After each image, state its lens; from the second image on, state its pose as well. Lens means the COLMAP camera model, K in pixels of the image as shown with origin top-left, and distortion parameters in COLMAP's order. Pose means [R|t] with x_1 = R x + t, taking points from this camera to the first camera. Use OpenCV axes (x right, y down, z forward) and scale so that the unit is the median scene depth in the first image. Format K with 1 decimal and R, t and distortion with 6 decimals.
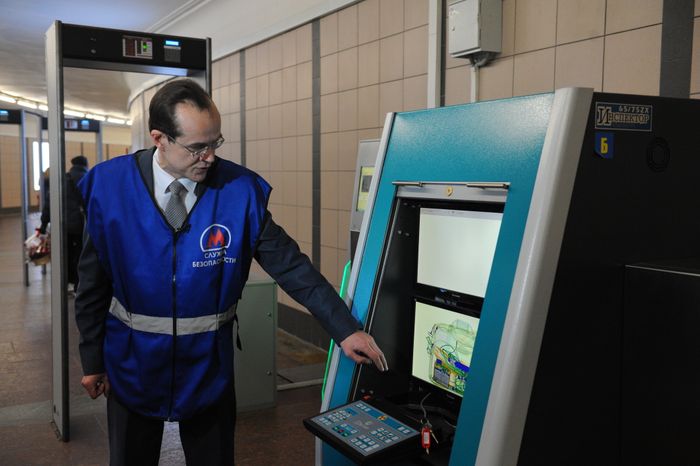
lens RADIAL K [[716.6, 0, 350.0], [0, 716.6, 233.0], [0, 0, 1]] dist [0.086794, -0.005072]
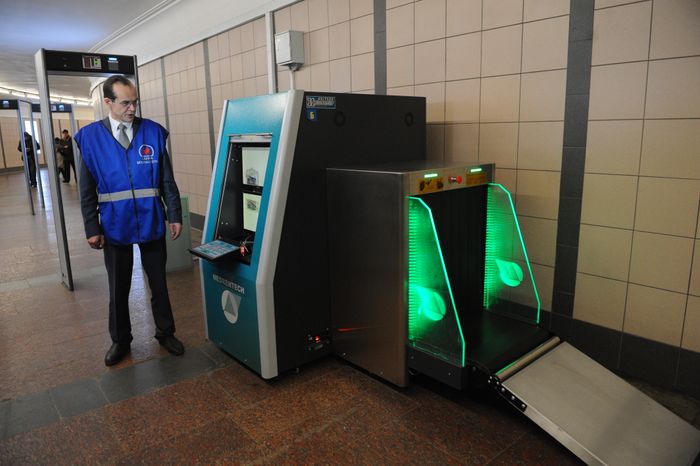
lens RADIAL K [[499.4, 0, 350.0], [0, 499.4, 233.0], [0, 0, 1]] dist [0.006137, -0.050848]
pose [[0.985355, -0.059373, 0.159843, 0.093582], [0.041340, 0.992635, 0.113870, 0.034387], [-0.165427, -0.105595, 0.980553, -0.283543]]
